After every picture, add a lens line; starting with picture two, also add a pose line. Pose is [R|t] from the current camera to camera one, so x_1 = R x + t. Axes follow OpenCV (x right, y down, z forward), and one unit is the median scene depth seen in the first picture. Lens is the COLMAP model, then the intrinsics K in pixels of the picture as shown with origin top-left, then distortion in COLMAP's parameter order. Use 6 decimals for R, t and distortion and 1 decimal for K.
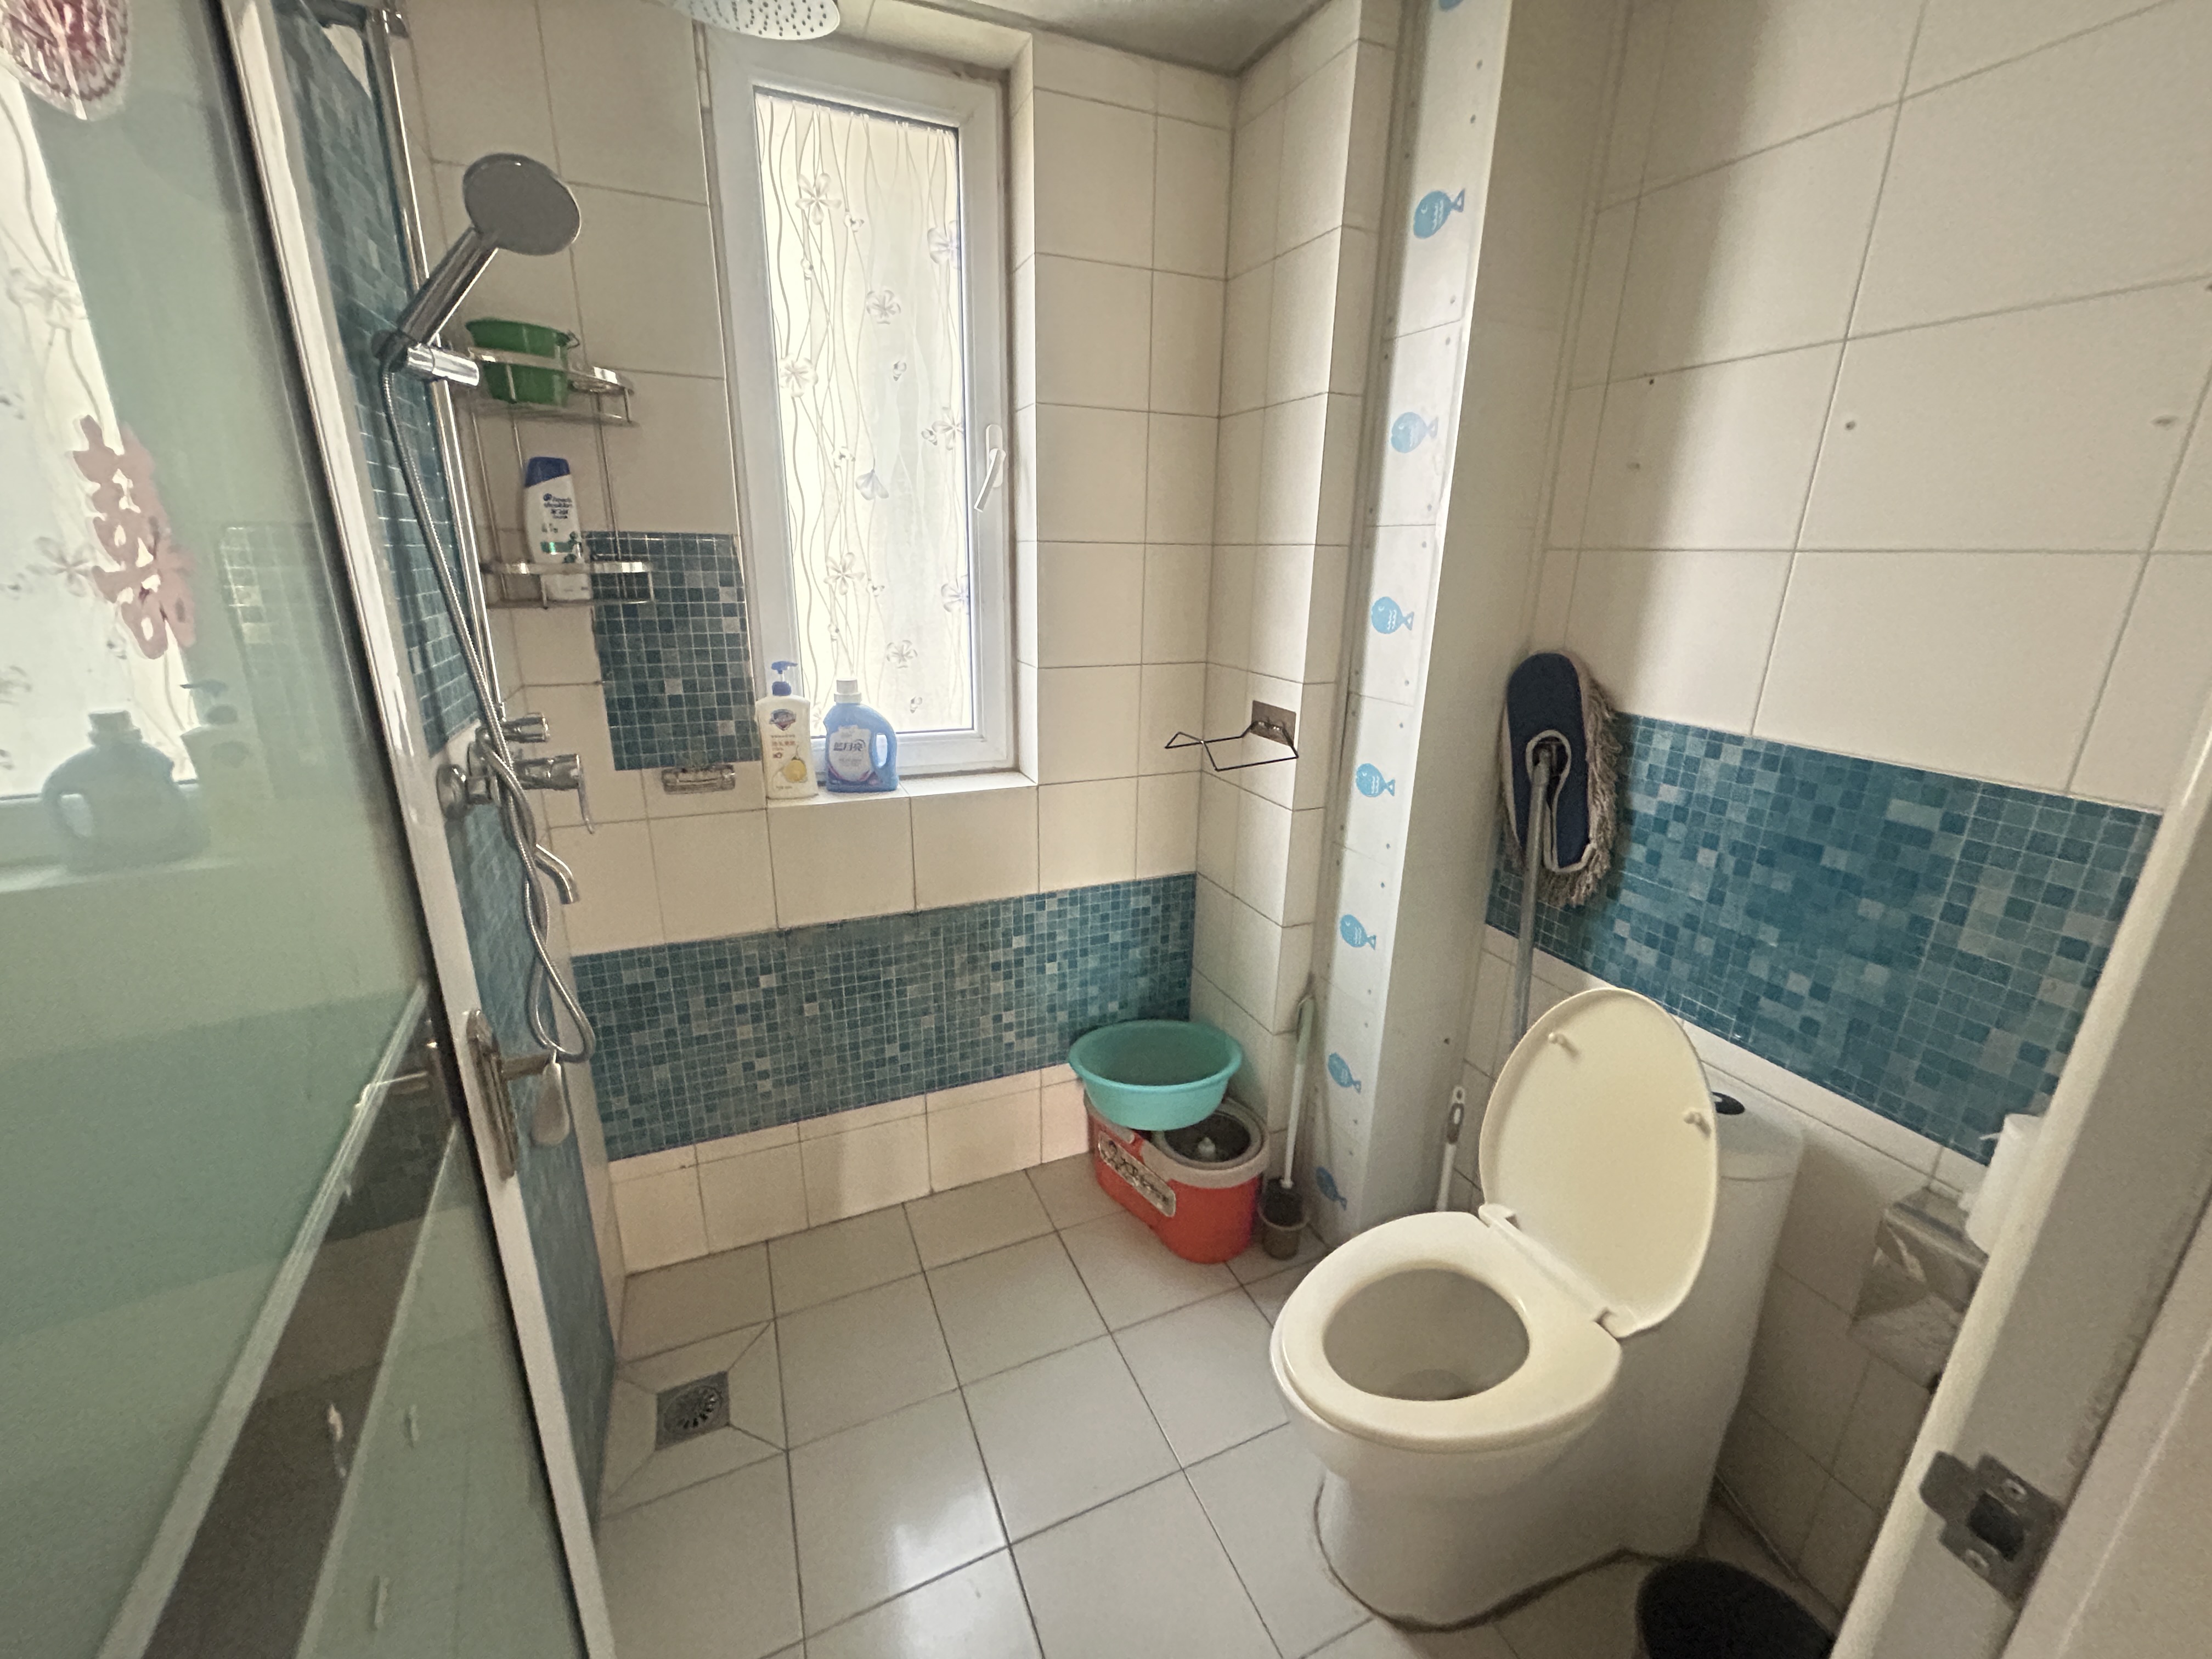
lens RADIAL K [[885.9, 0, 1103.9], [0, 885.9, 825.7], [0, 0, 1]] dist [-0.009097, 0.000186]
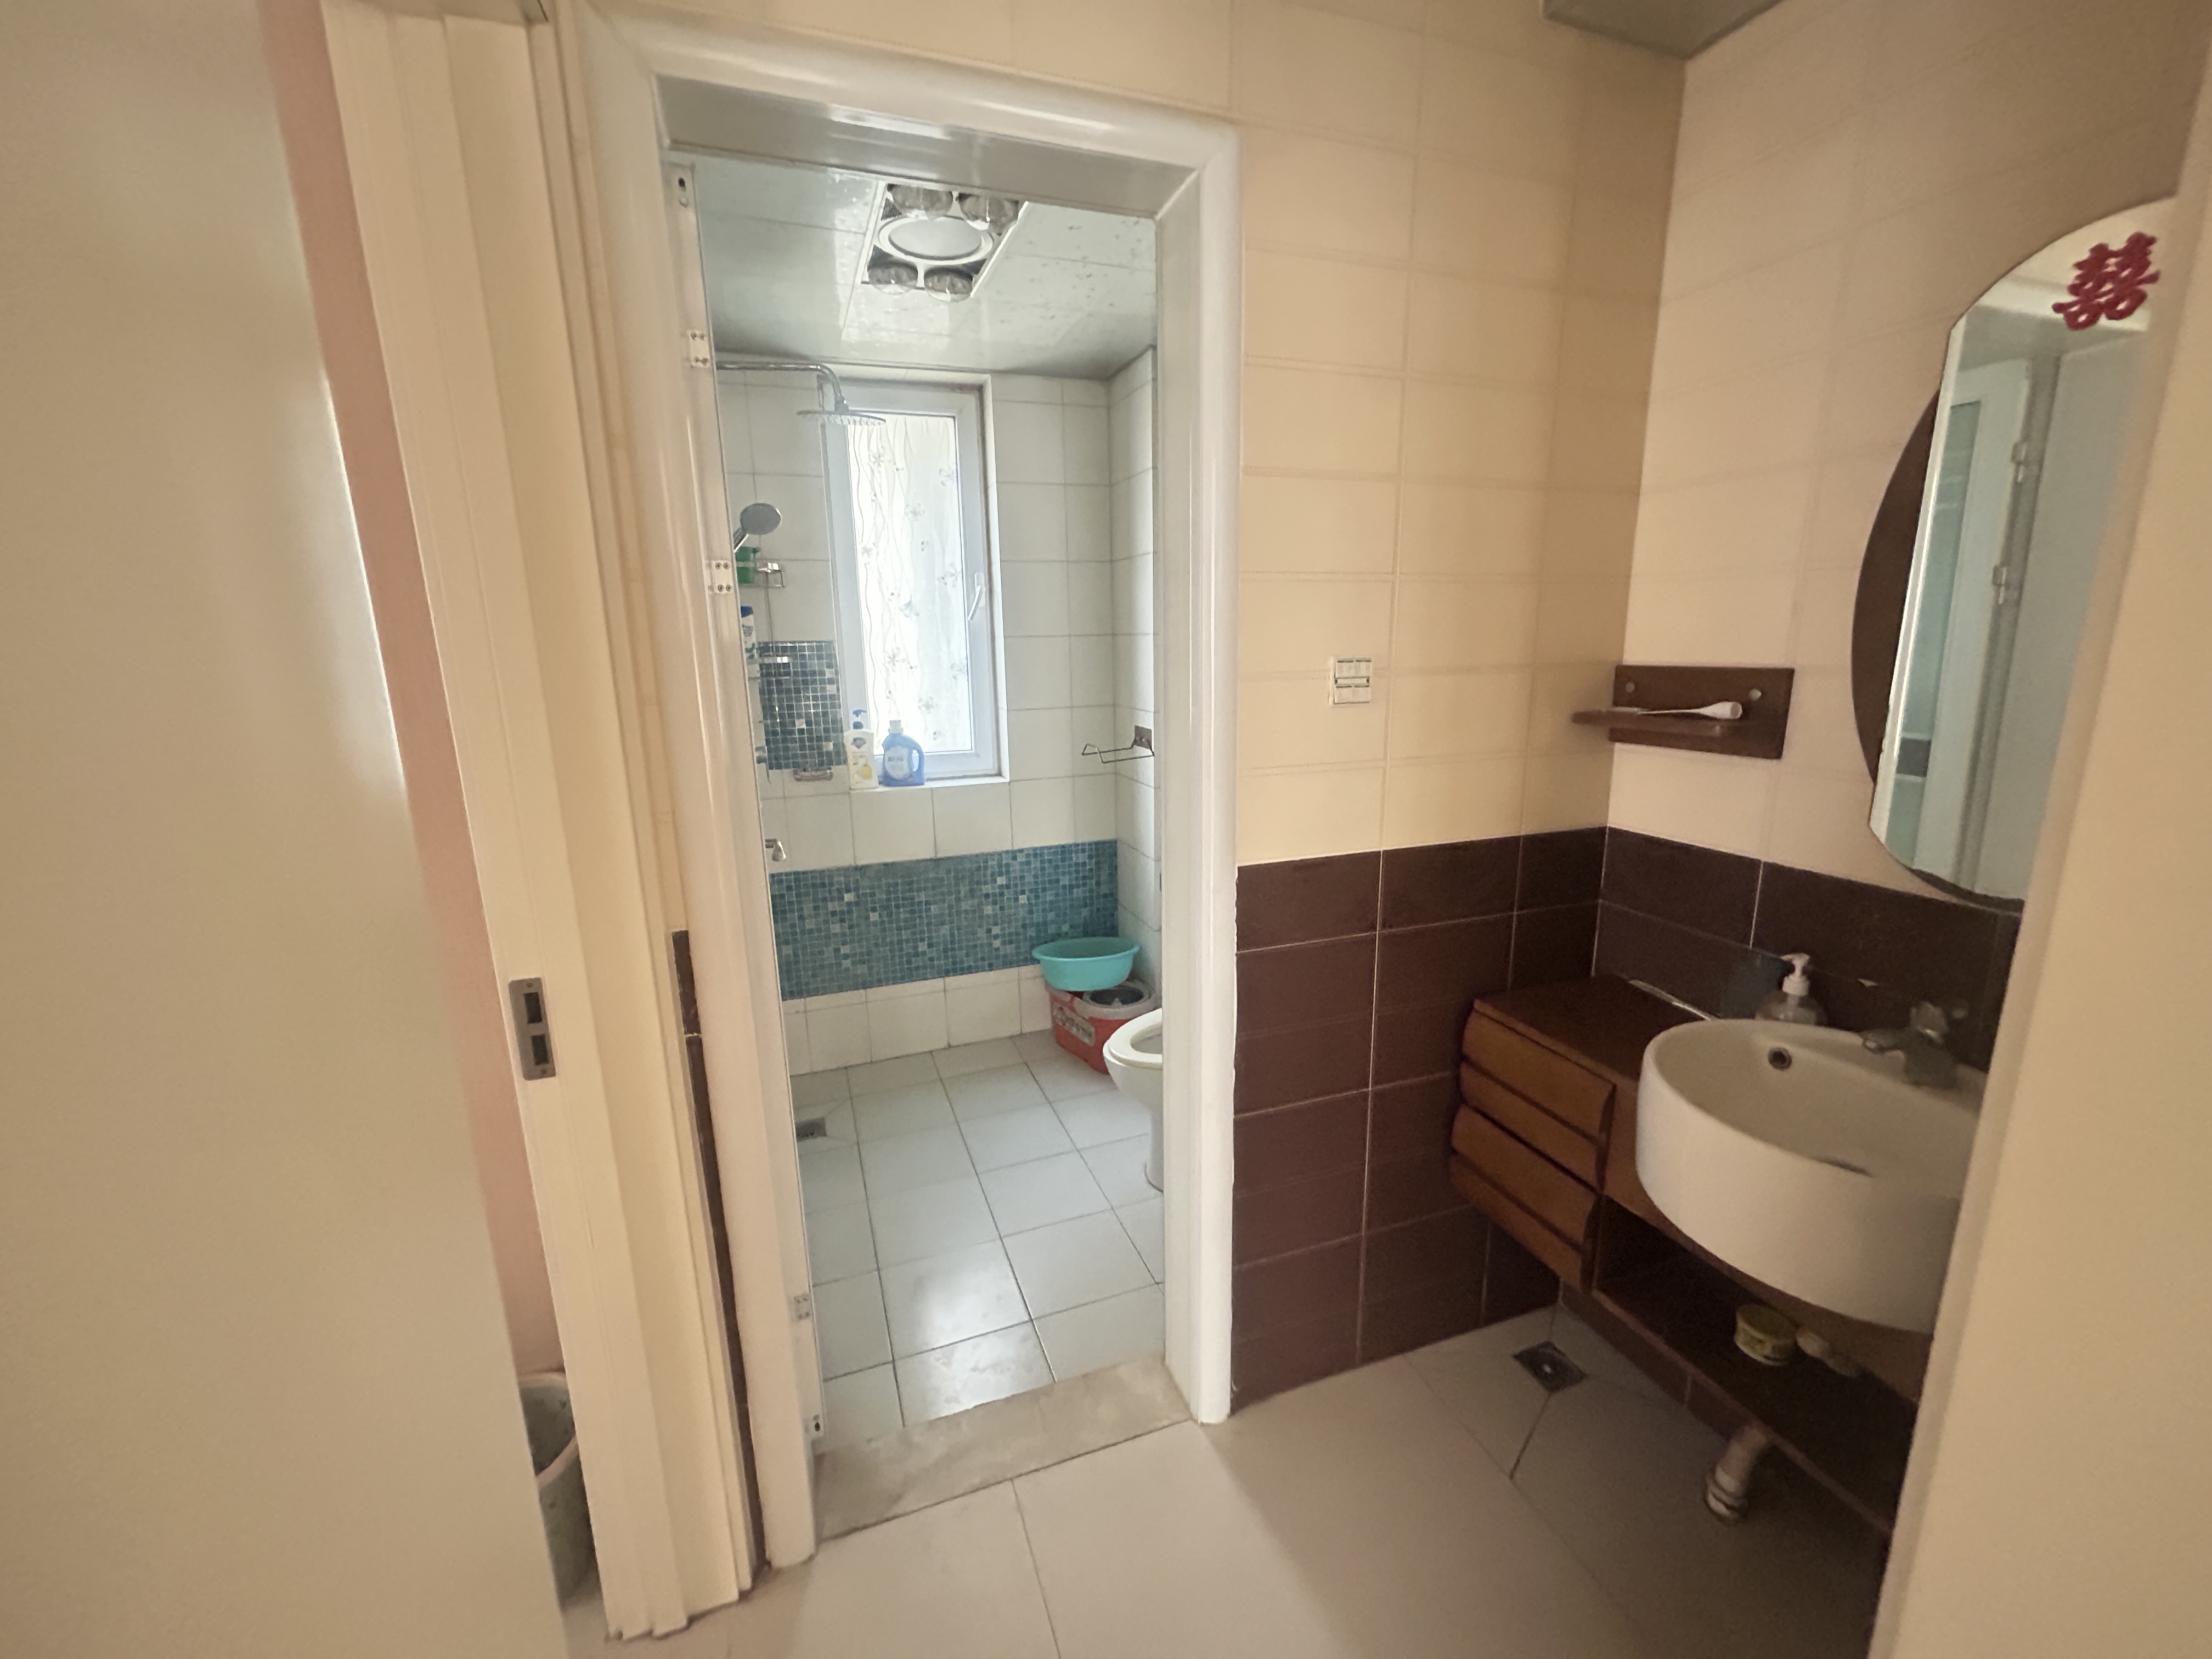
lens RADIAL K [[885.9, 0, 1106.6], [0, 885.9, 827.2], [0, 0, 1]] dist [-0.009097, 0.000186]
pose [[0.997714, -0.023128, -0.063501, 0.218485], [0.017738, 0.996293, -0.084176, 0.190255], [0.065212, 0.082857, 0.994425, -0.650389]]
